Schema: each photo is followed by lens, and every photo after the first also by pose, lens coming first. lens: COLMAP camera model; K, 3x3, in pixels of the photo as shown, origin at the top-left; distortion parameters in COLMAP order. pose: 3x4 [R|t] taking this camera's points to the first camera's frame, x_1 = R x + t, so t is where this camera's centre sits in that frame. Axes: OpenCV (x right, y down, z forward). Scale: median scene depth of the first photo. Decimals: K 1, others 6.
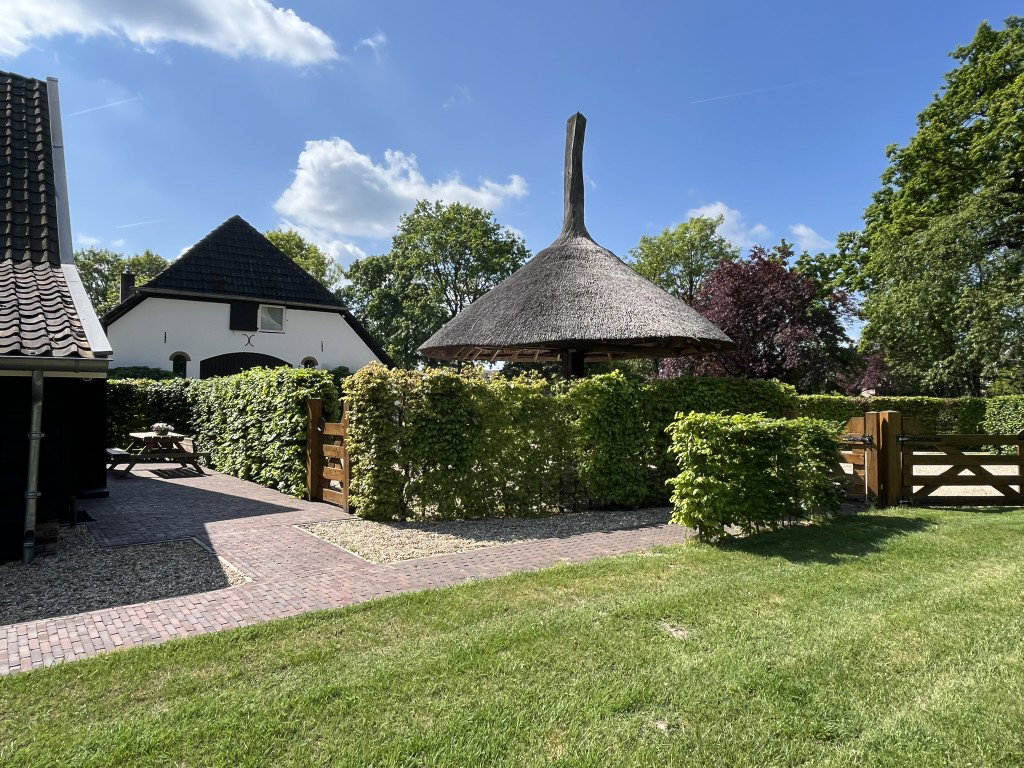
lens RADIAL K [[624.0, 0, 512.0], [0, 624.0, 384.0], [0, 0, 1]] dist [-0.005419, -0.001416]
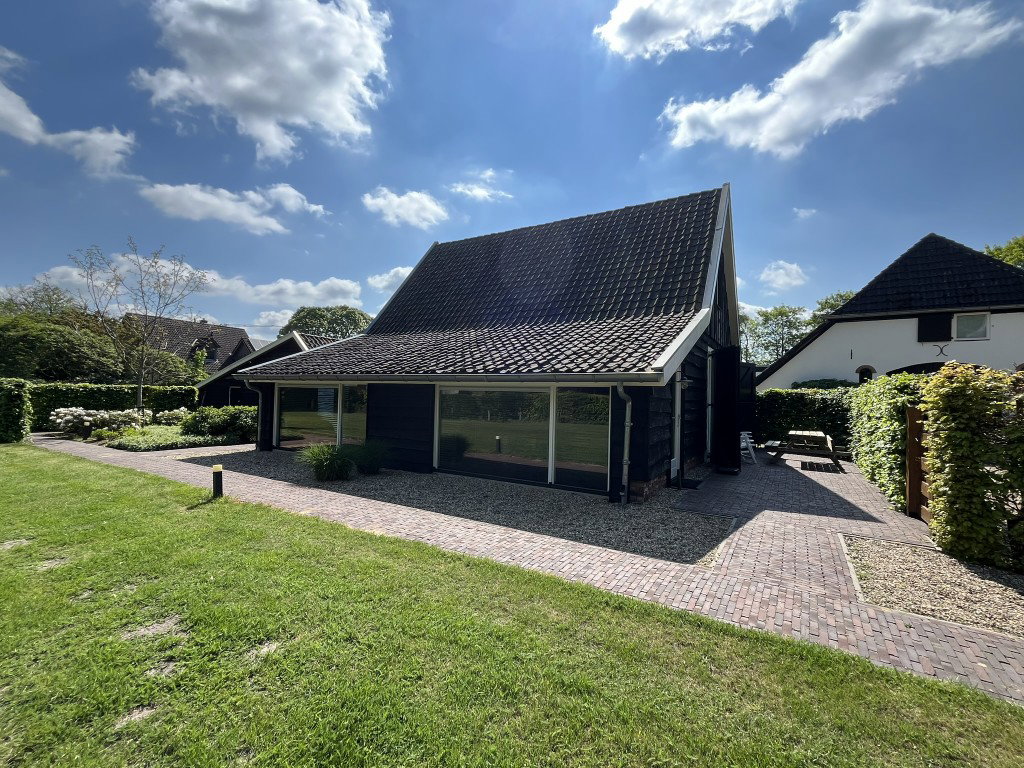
lens RADIAL K [[459.1, 0, 512.0], [0, 459.1, 384.0], [0, 0, 1]] dist [0.000525, 0.000362]
pose [[0.340343, -0.019996, -0.940089, 0.121748], [-0.001176, 0.999764, -0.021691, 0.005792], [0.940301, 0.008488, 0.340239, 0.202454]]
